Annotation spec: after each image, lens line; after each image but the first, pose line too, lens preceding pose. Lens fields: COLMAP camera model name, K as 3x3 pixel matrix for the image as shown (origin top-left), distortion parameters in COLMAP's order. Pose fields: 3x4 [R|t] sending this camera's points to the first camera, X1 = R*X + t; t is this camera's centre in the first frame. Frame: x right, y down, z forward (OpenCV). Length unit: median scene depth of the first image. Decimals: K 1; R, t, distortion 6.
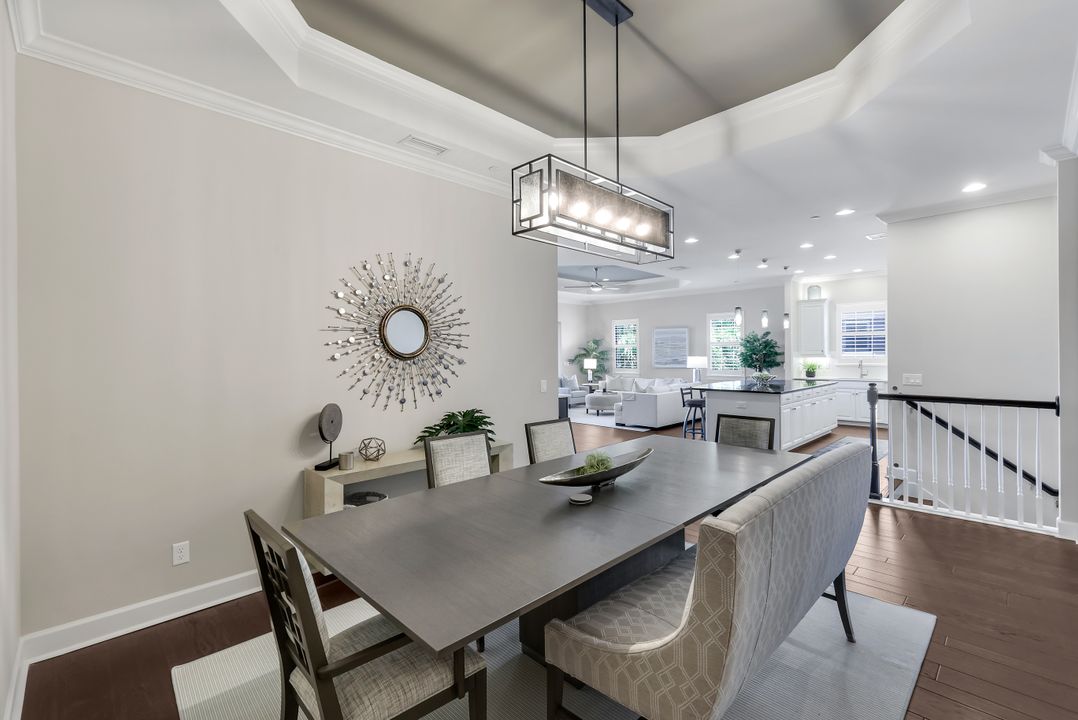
lens RADIAL K [[483.2, 0, 536.7], [0, 483.2, 355.3], [0, 0, 1]] dist [0.001781, -0.000928]
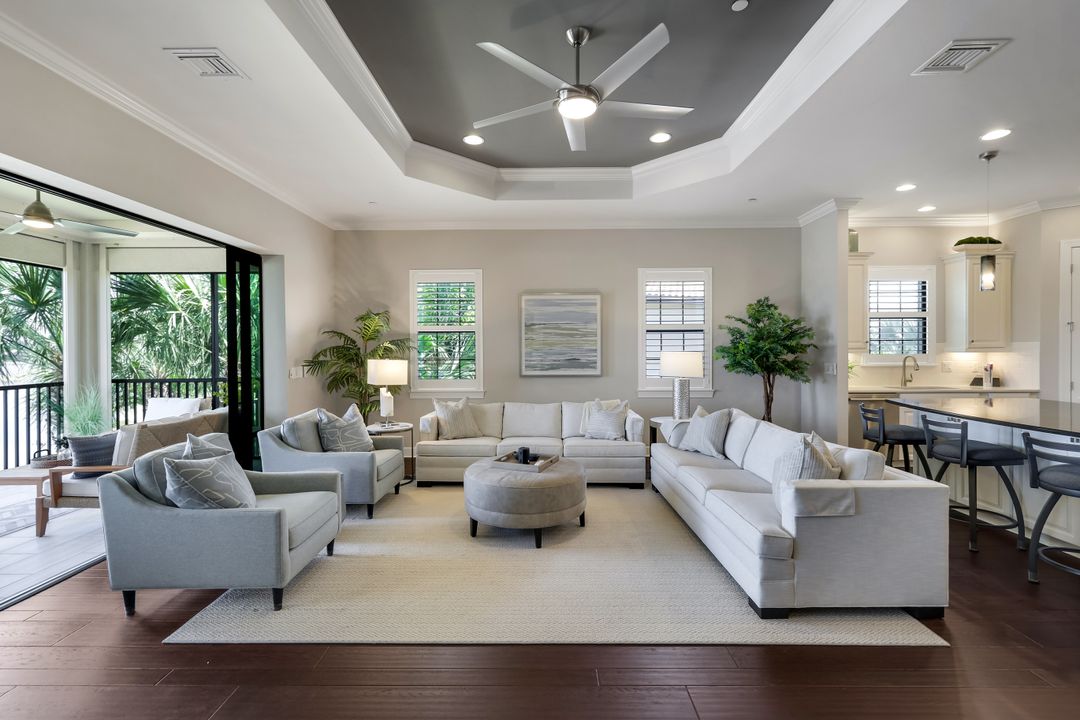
lens RADIAL K [[475.6, 0, 543.5], [0, 475.6, 352.8], [0, 0, 1]] dist [0.004259, 0.000008]
pose [[0.703353, 0.003137, 0.710834, -0.082306], [0.002535, 0.999973, -0.006921, 0.006657], [-0.710836, 0.006670, 0.703326, 0.791076]]
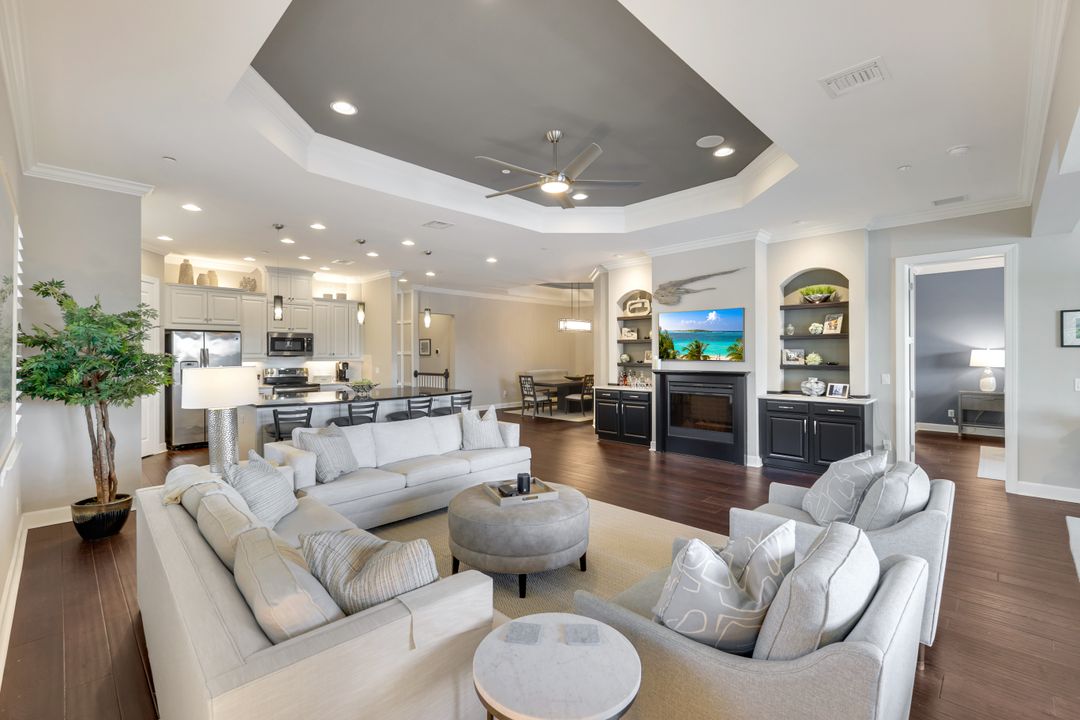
lens RADIAL K [[475.6, 0, 539.8], [0, 475.6, 355.3], [0, 0, 1]] dist [0.004259, 0.000008]
pose [[-0.999740, 0.012344, -0.019177, 0.140938], [0.012218, 0.999903, 0.006661, -0.004039], [0.019257, 0.006425, -0.999794, 1.334898]]
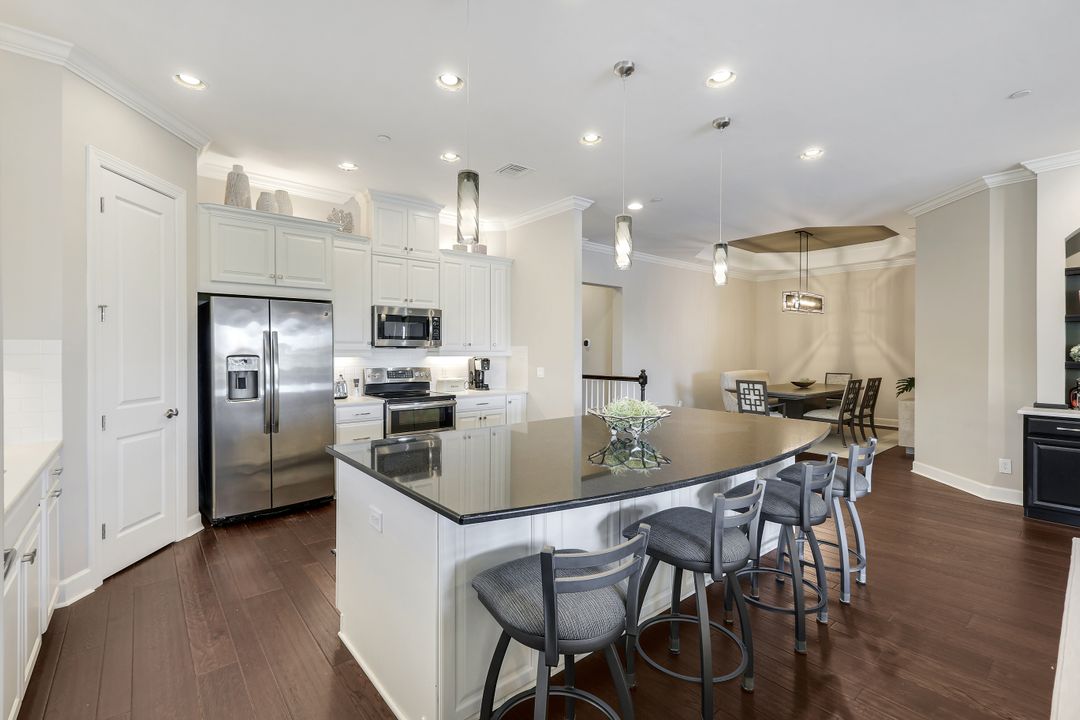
lens RADIAL K [[475.6, 0, 537.8], [0, 475.6, 354.8], [0, 0, 1]] dist [0.004259, 0.000008]
pose [[-0.996668, 0.007273, 0.081240, 0.374877], [0.008586, 0.999838, 0.015817, -0.001523], [-0.081112, 0.016461, -0.996569, 0.988933]]
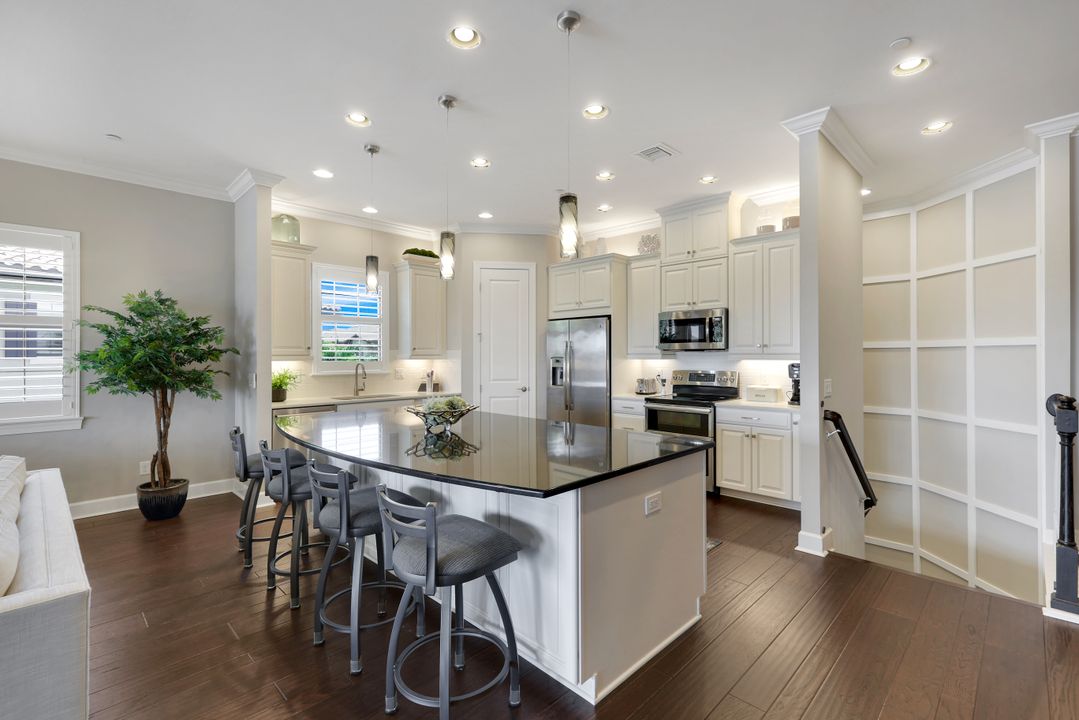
lens RADIAL K [[483.7, 0, 541.0], [0, 483.7, 353.9], [0, 0, 1]] dist [0.001781, -0.000928]
pose [[-0.012080, 0.012285, 0.999852, 0.071192], [0.008732, 0.999888, -0.012180, 0.005364], [-0.999889, 0.008584, -0.012186, 0.689162]]
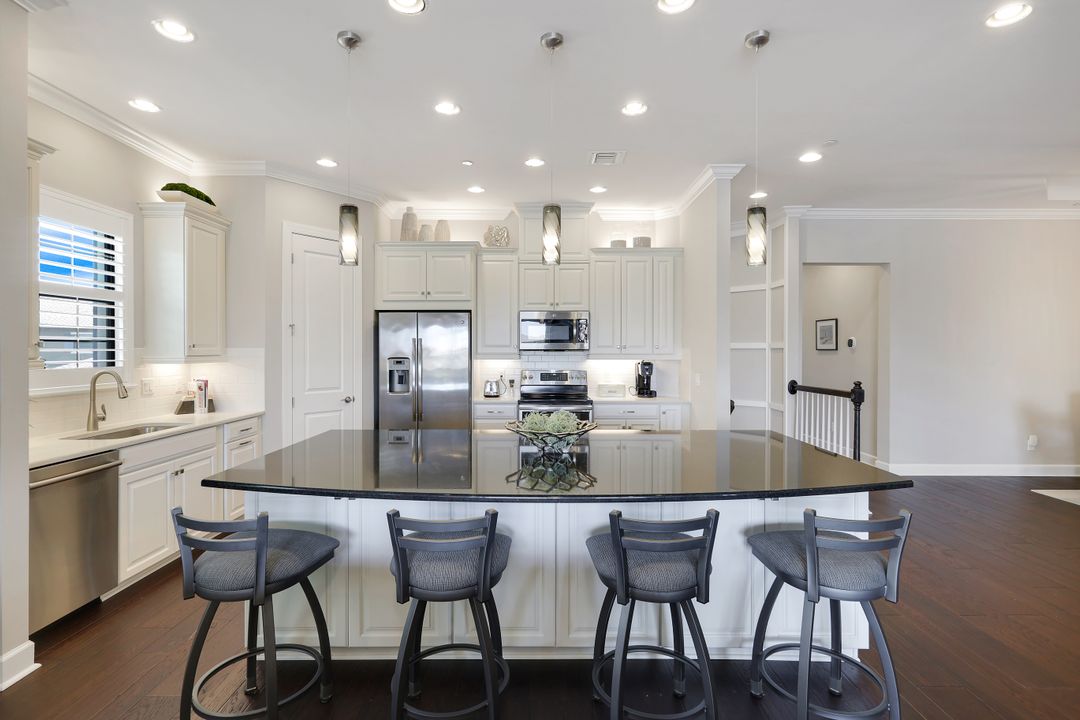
lens RADIAL K [[530.2, 0, 539.9], [0, 530.2, 354.5], [0, 0, 1]] dist [-0.000768, -0.001055]
pose [[-0.714214, 0.005215, 0.699908, 0.183404], [0.011641, 0.999922, 0.004429, -0.001034], [-0.699831, 0.011311, -0.714219, 0.919397]]
